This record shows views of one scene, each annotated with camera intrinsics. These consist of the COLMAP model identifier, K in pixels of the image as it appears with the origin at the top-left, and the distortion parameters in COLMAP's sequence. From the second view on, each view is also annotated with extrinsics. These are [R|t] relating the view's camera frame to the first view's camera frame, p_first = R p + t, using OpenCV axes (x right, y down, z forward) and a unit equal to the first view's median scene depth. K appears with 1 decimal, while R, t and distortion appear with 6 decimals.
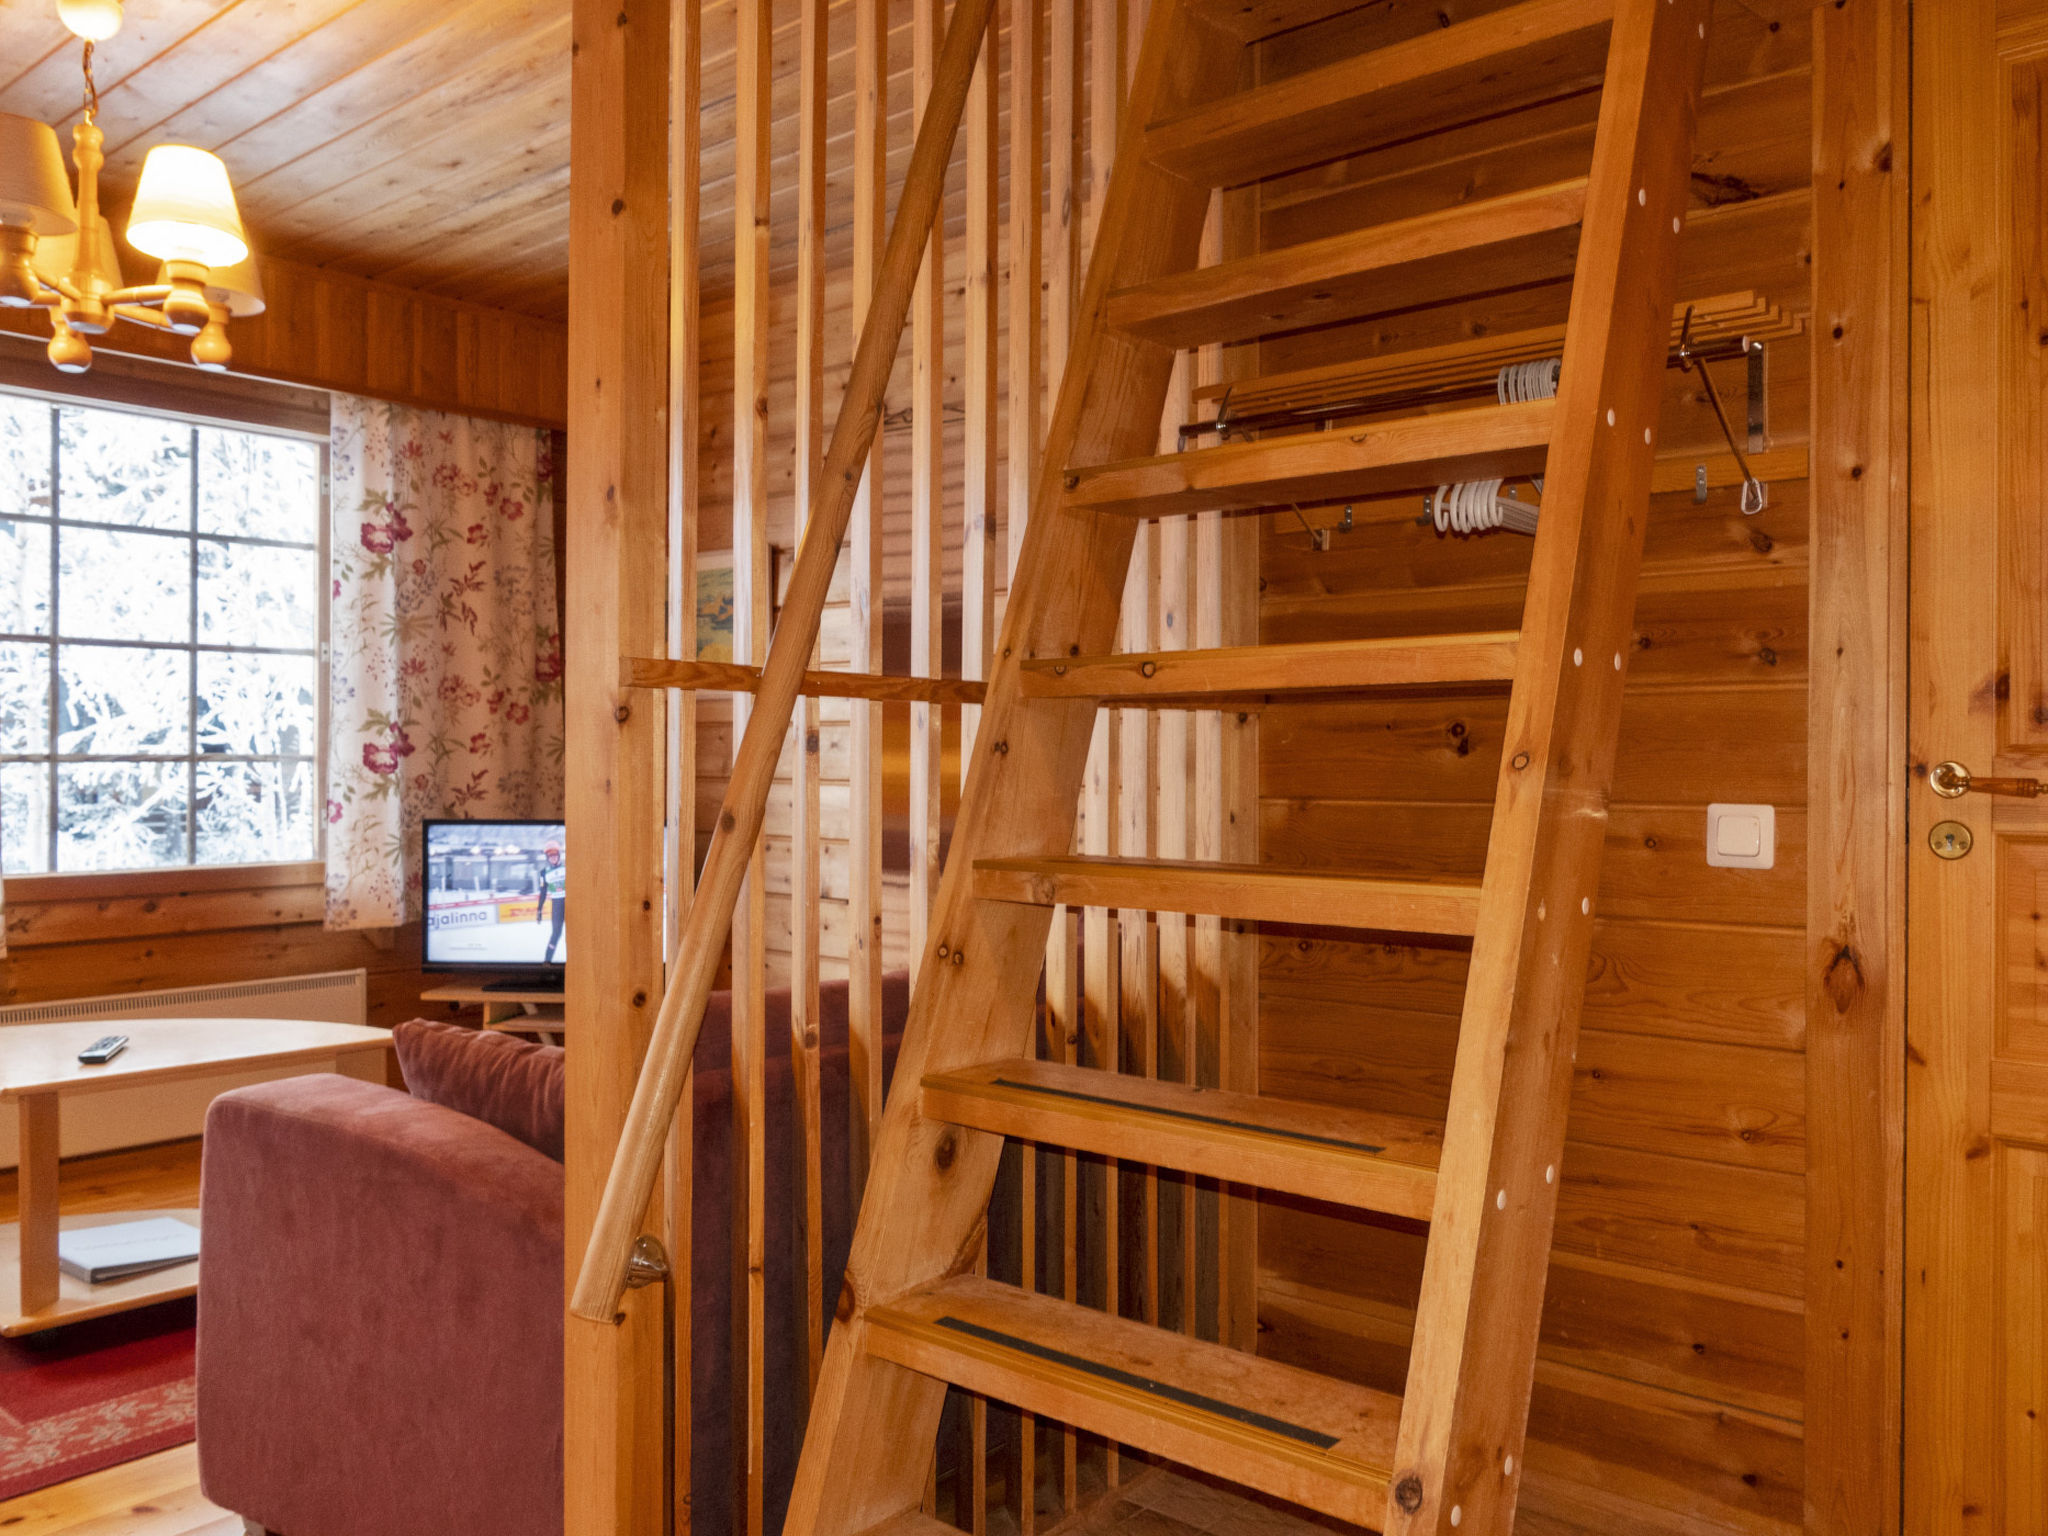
lens RADIAL K [[1601.2, 0, 1029.0], [0, 1601.2, 769.7], [0, 0, 1]] dist [0.006194, -0.004814]
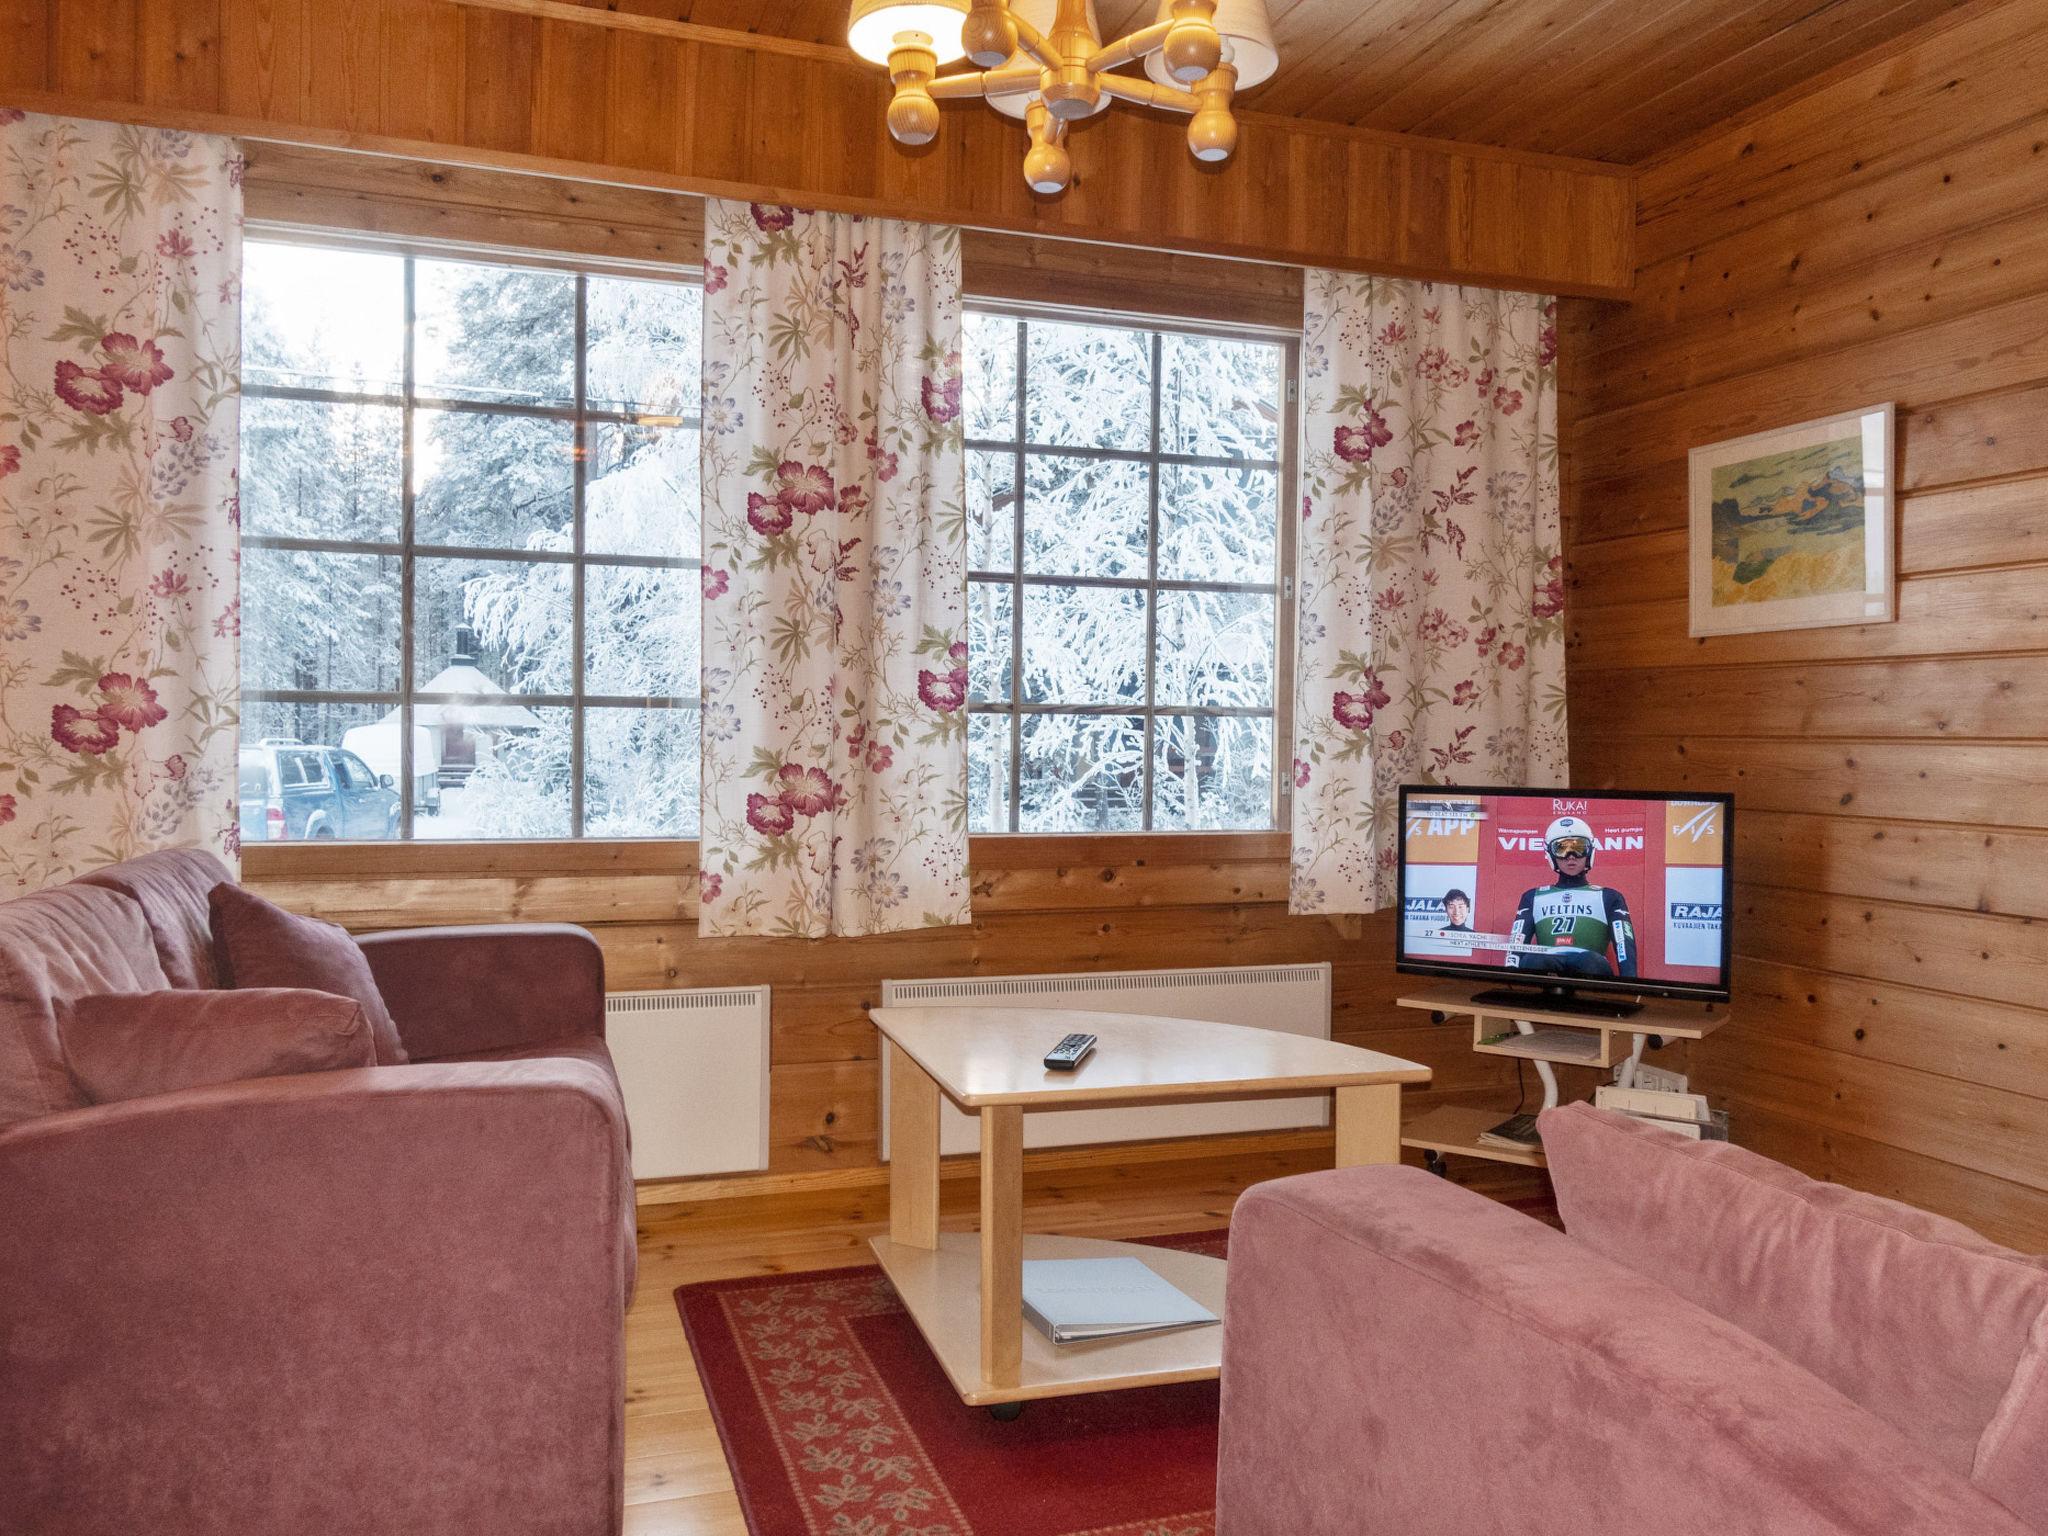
lens RADIAL K [[1601.2, 0, 1023.6], [0, 1601.2, 762.9], [0, 0, 1]] dist [0.006194, -0.004814]
pose [[0.859519, 0.012151, -0.510959, -0.124339], [-0.010394, 0.999926, 0.006295, 0.016370], [0.510998, -0.000100, 0.859582, 0.196066]]
